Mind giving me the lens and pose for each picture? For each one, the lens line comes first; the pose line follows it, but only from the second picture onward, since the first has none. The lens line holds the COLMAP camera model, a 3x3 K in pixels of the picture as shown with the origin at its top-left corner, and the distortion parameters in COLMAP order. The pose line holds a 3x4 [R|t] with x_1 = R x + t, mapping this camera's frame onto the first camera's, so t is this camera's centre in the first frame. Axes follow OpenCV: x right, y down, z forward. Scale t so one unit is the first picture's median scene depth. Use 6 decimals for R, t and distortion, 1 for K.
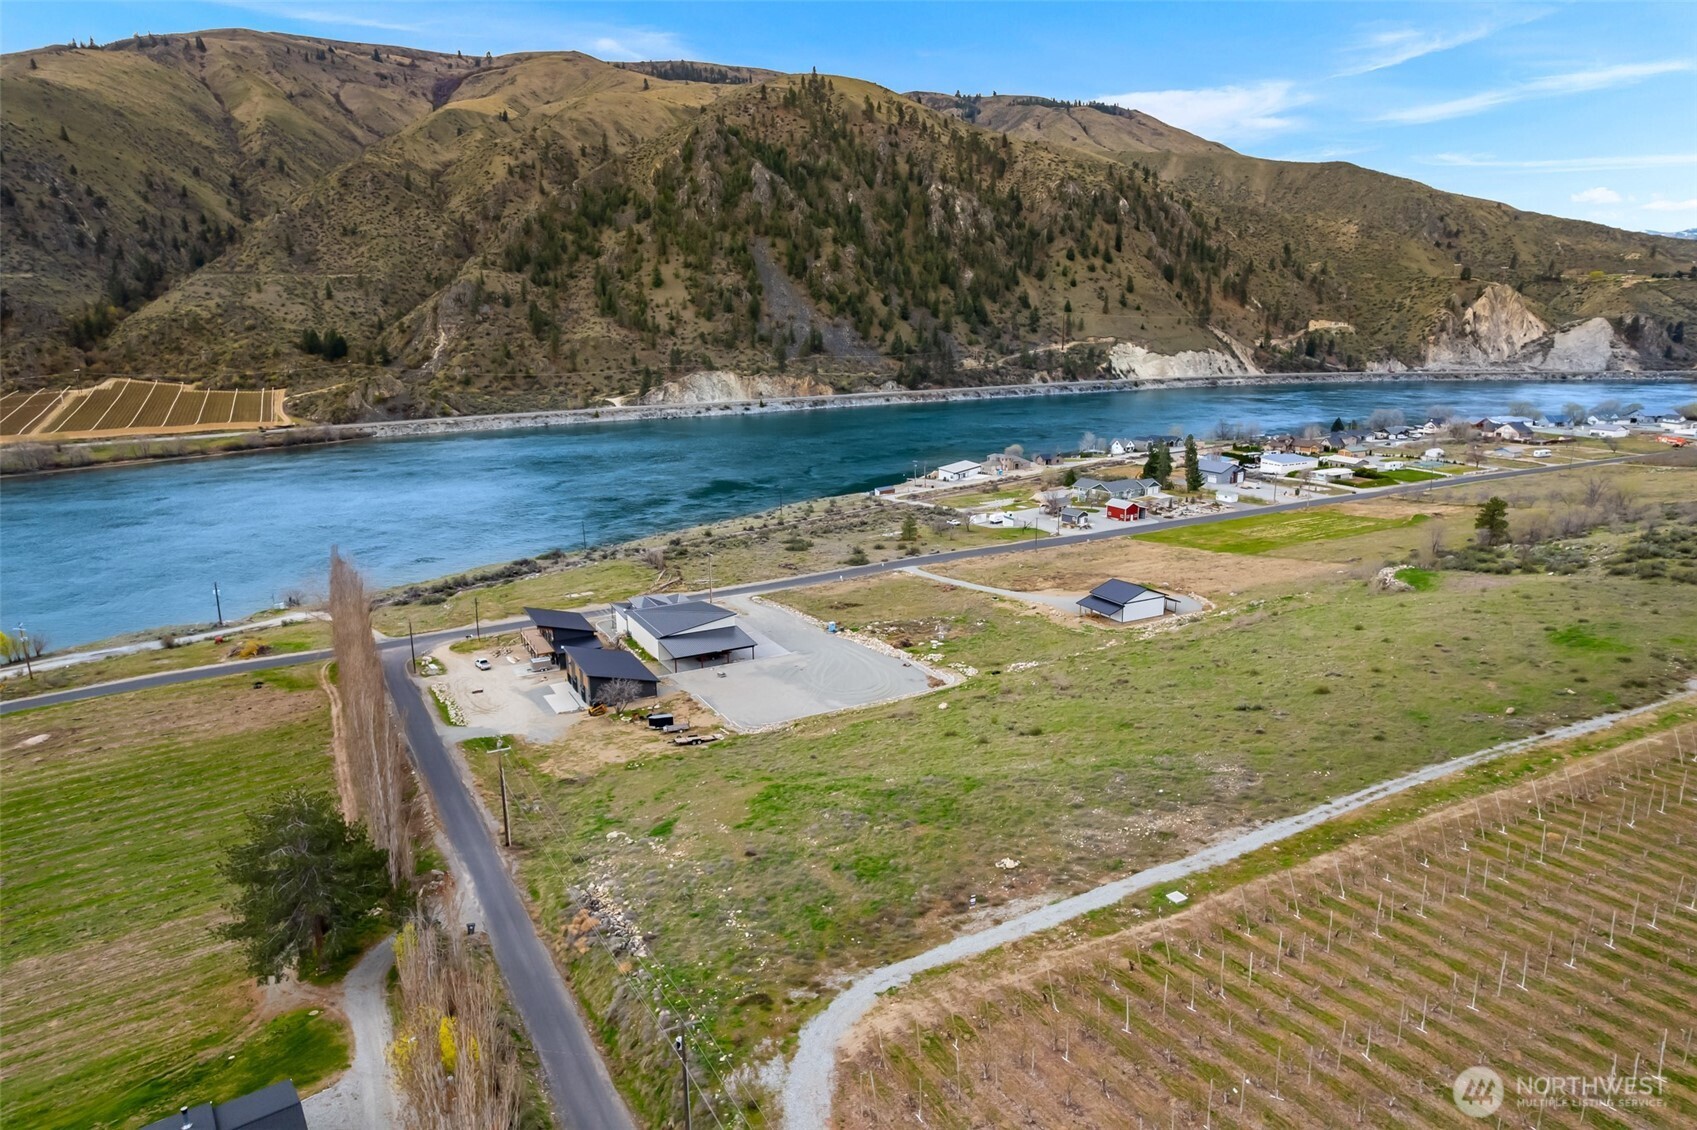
lens RADIAL K [[1085.2, 0, 842.4], [0, 1085.2, 563.1], [0, 0, 1]] dist [-0.081265, 0.072437]
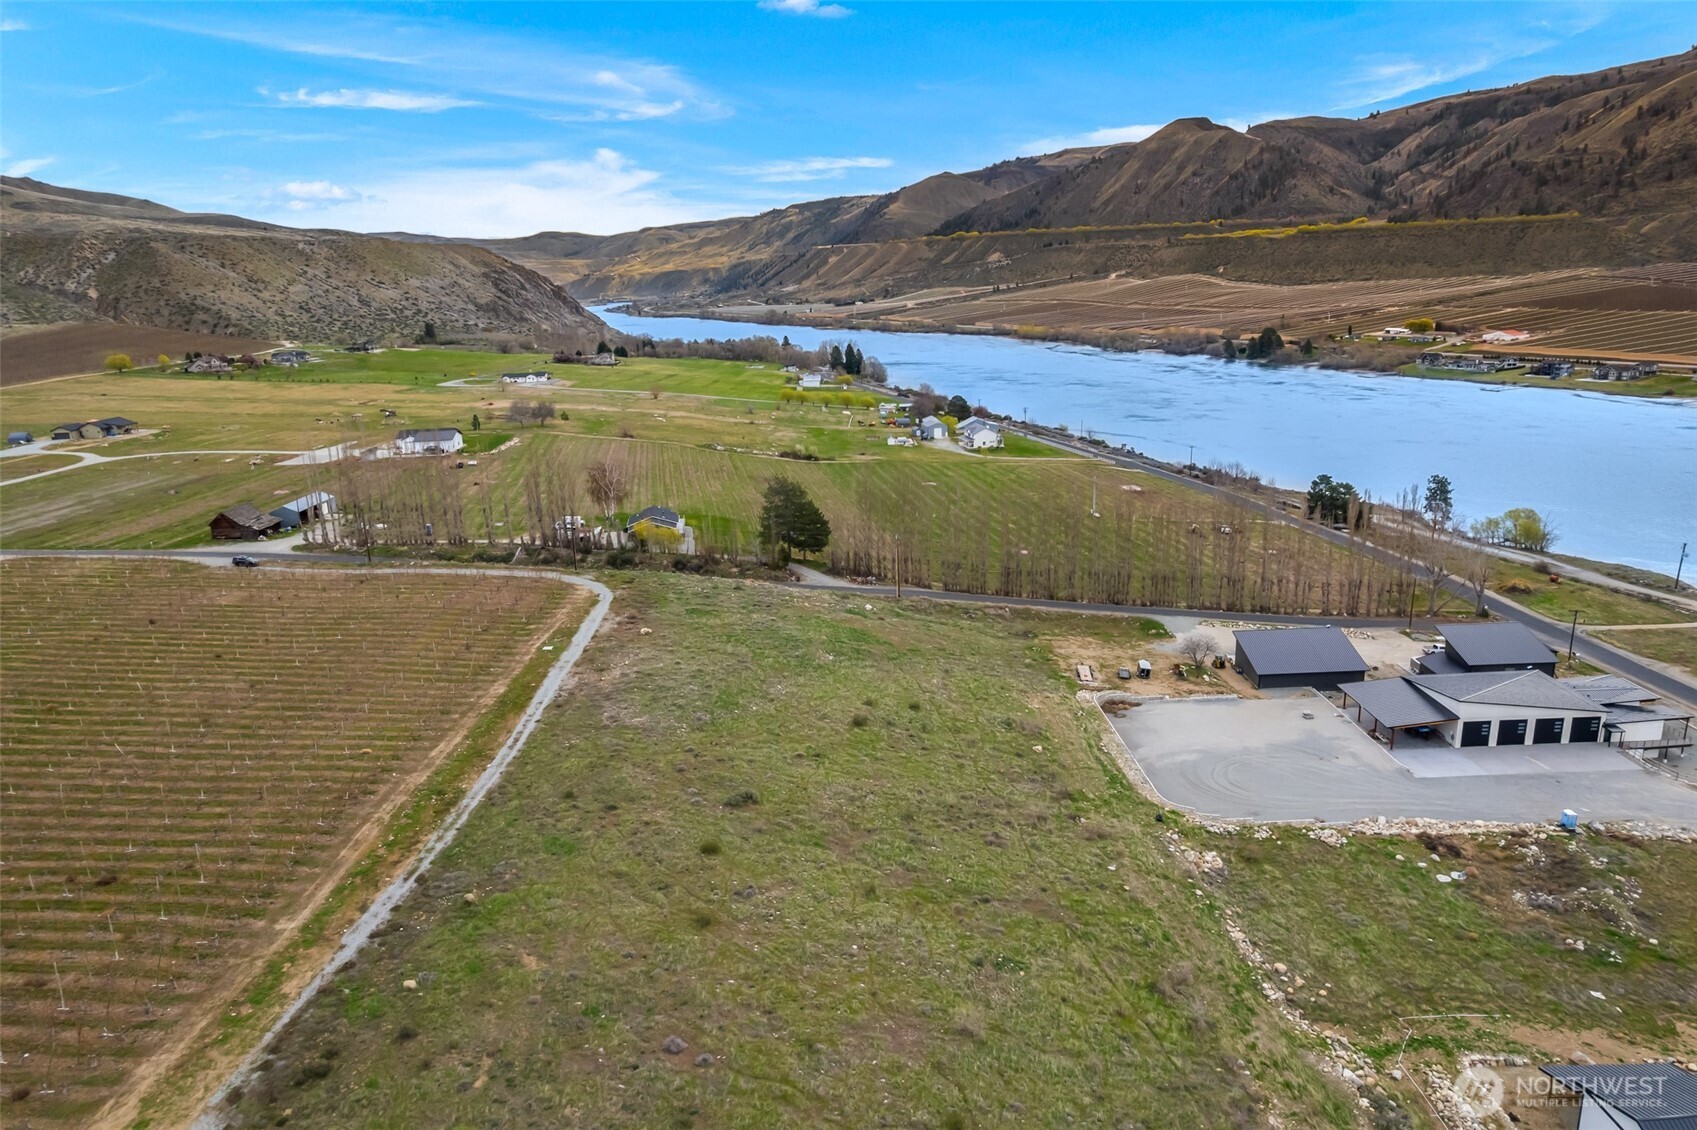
lens RADIAL K [[1090.1, 0, 843.8], [0, 1090.1, 556.9], [0, 0, 1]] dist [-0.081429, 0.075786]
pose [[-0.465665, 0.249406, -0.849090, 0.149703], [-0.165328, 0.918055, 0.360334, -0.050917], [0.869381, 0.308174, -0.386272, 0.200562]]
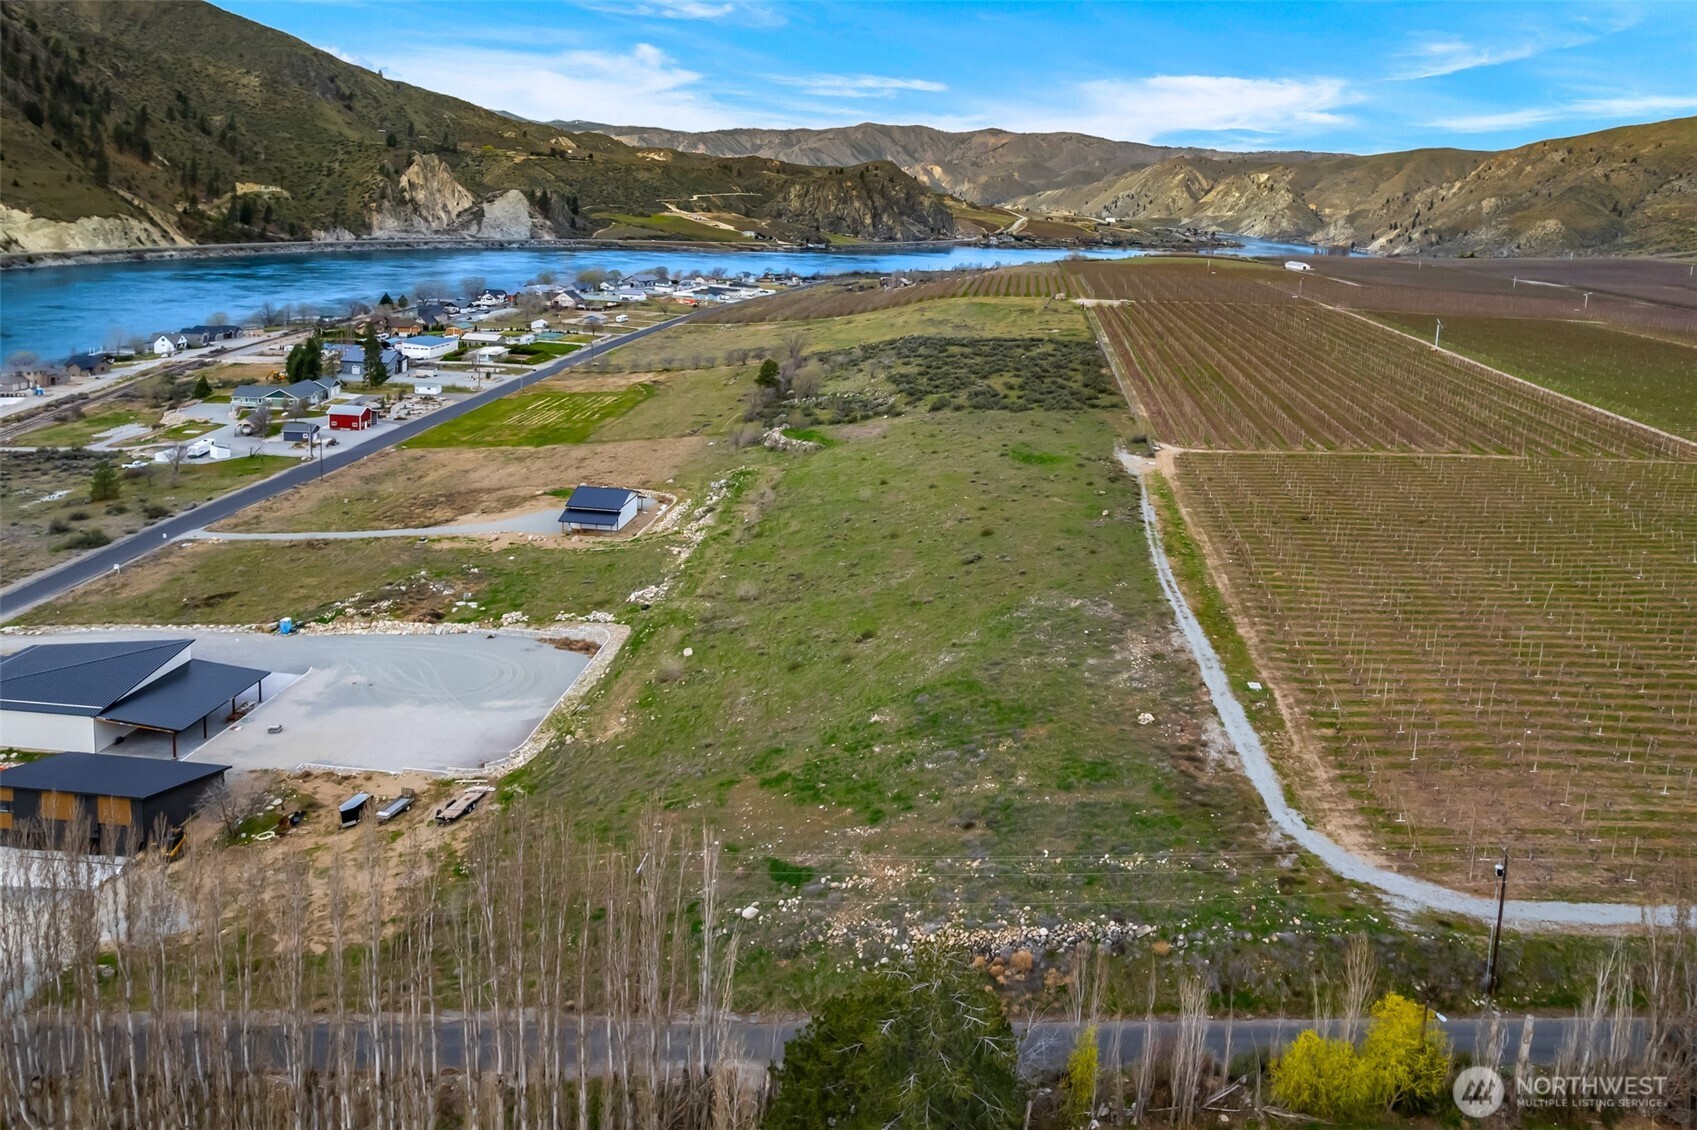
lens RADIAL K [[1158.1, 0, 976.2], [0, 1158.1, 395.3], [0, 0, 1]] dist [-0.091461, 0.059681]
pose [[0.489045, -0.111413, 0.865114, -0.097630], [0.144891, 0.988406, 0.045385, -0.013602], [-0.860140, 0.103151, 0.499518, 0.056620]]
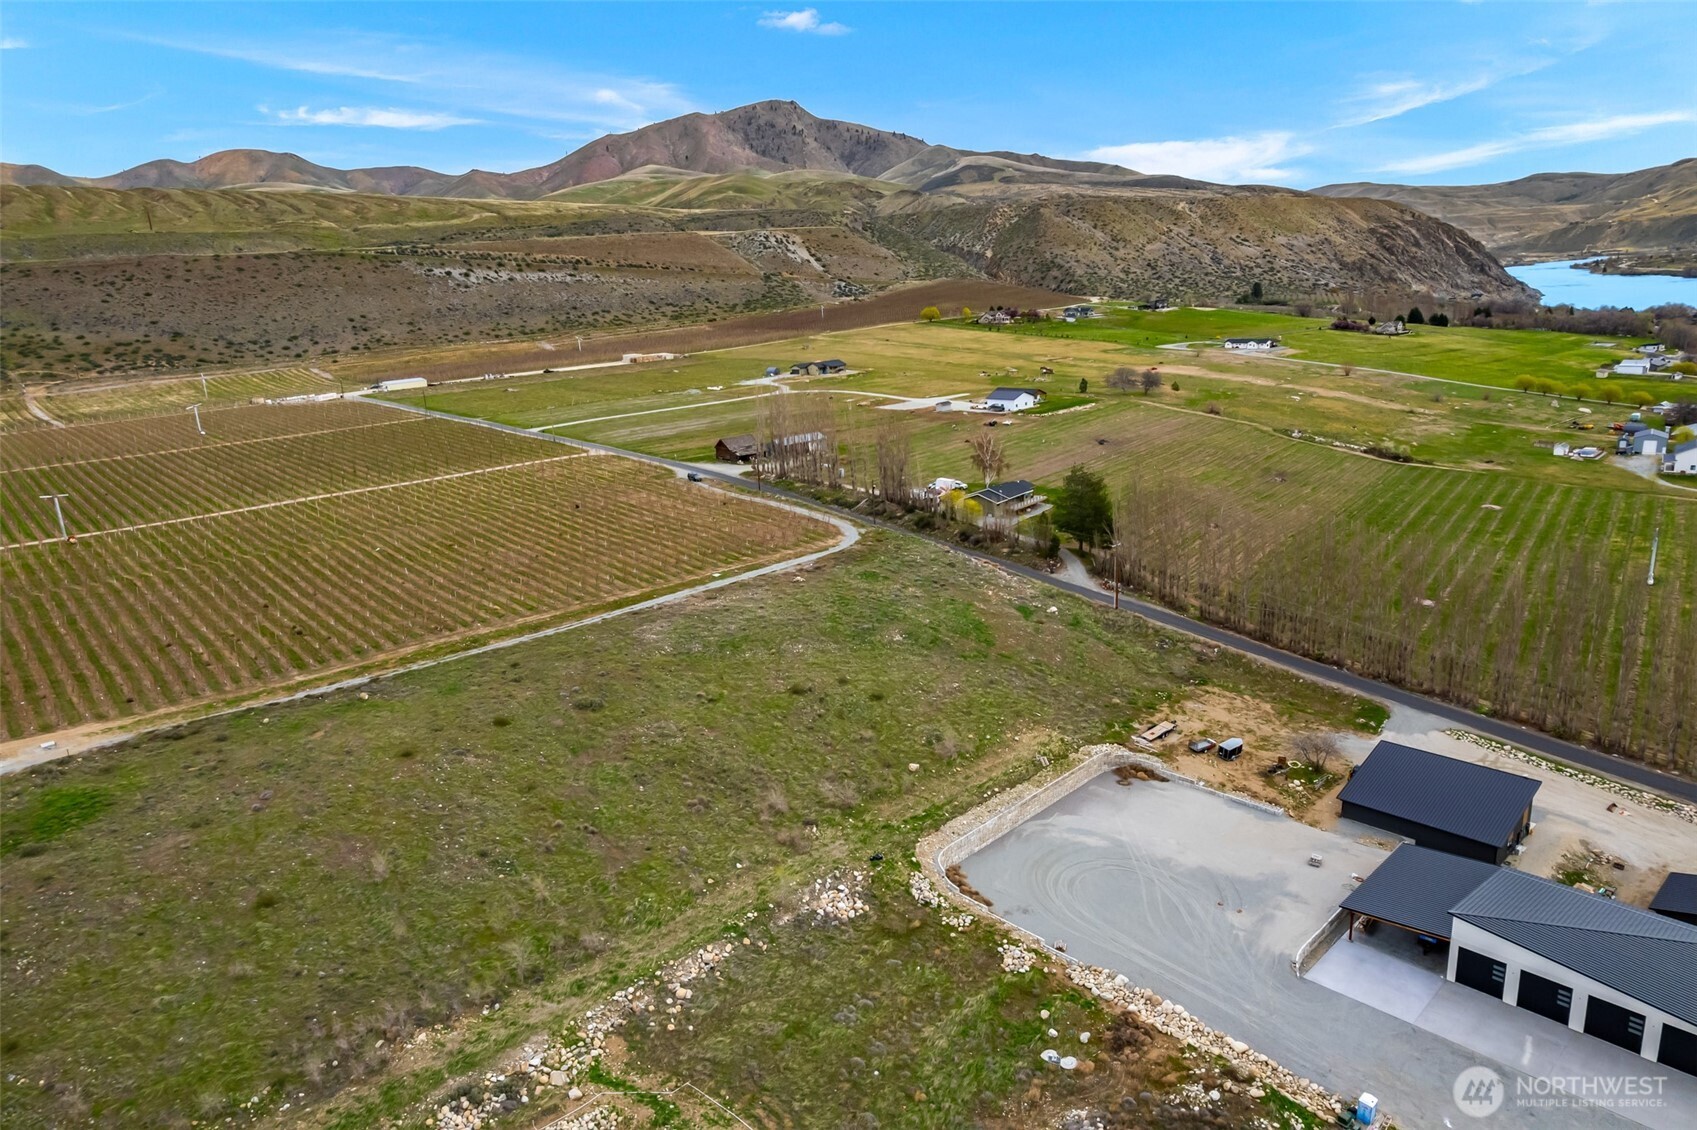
lens RADIAL K [[1090.1, 0, 843.8], [0, 1090.1, 556.9], [0, 0, 1]] dist [-0.081429, 0.075786]
pose [[-0.962927, 0.127981, -0.237473, 0.056757], [0.002449, 0.884410, 0.466704, -0.070243], [0.269752, 0.448820, -0.851935, 0.283476]]
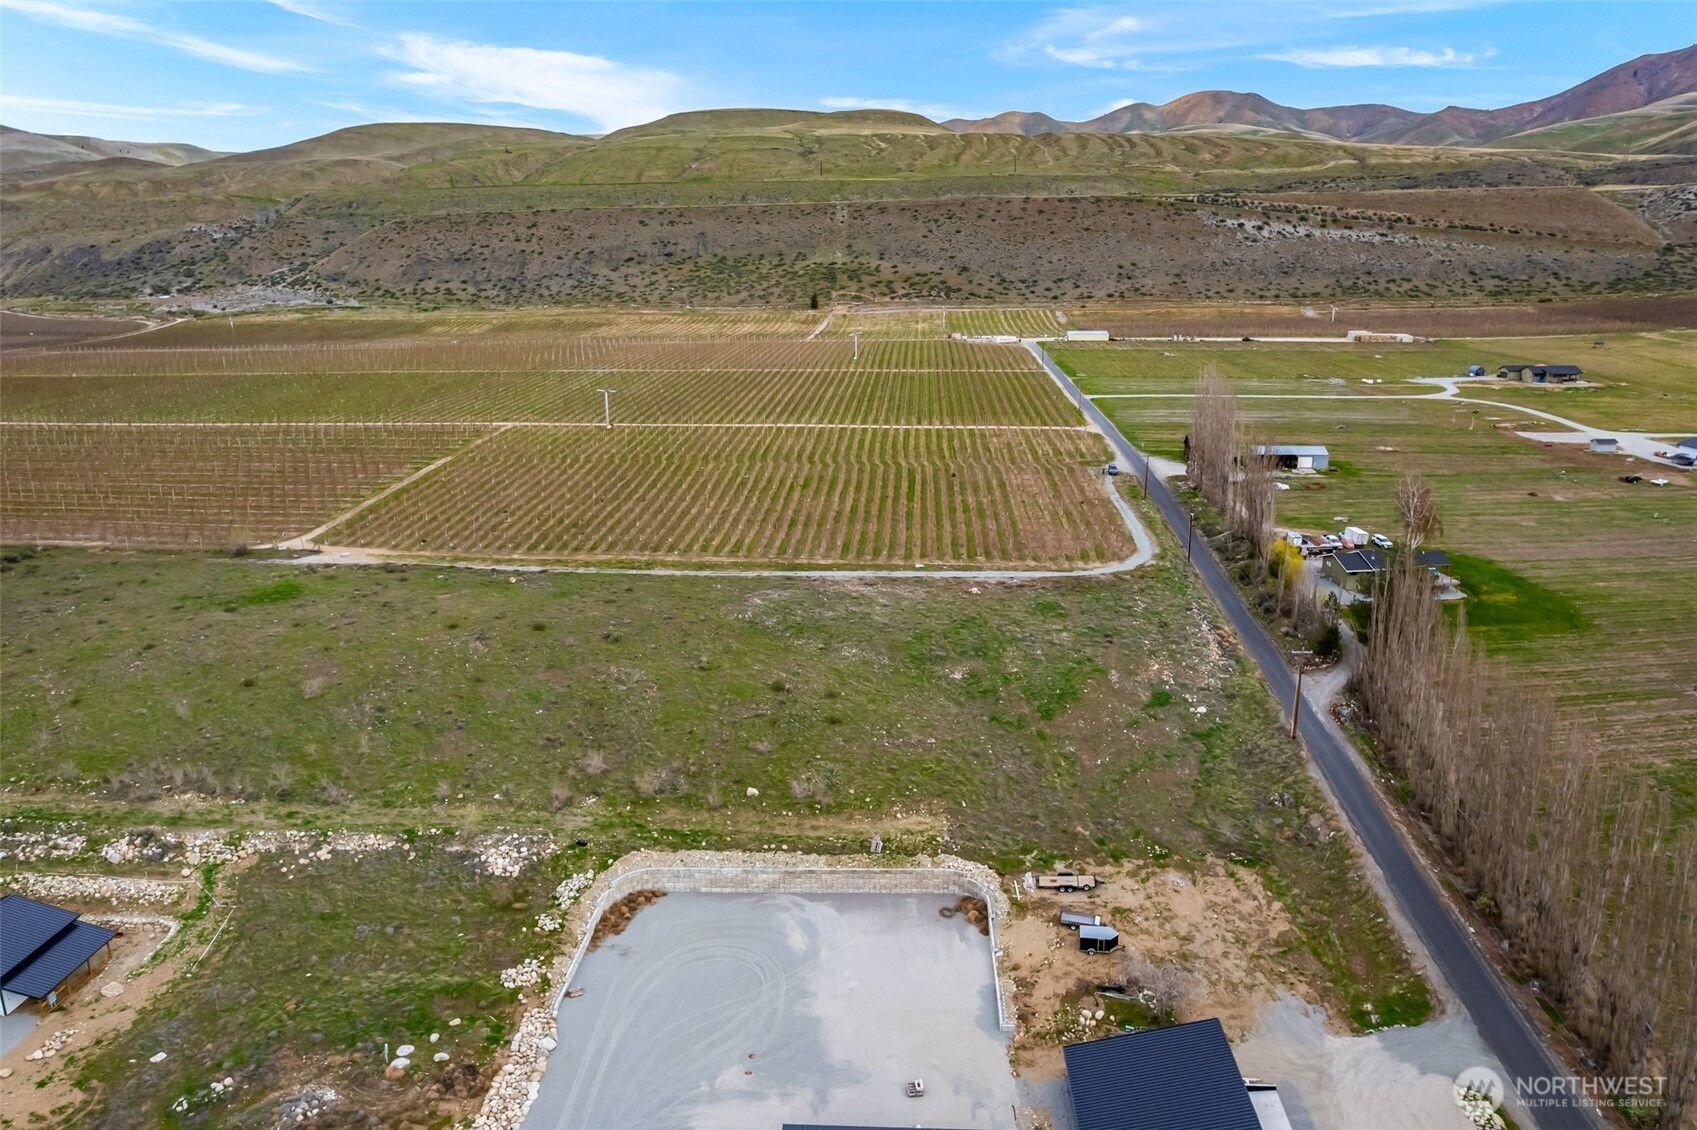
lens RADIAL K [[1156.8, 0, 846.6], [0, 1156.8, 562.3], [0, 0, 1]] dist [-0.081982, 0.073995]
pose [[-0.861799, -0.113482, 0.494393, -0.061764], [0.136503, 0.886816, 0.441502, -0.064632], [-0.488539, 0.447972, -0.748766, 0.263535]]
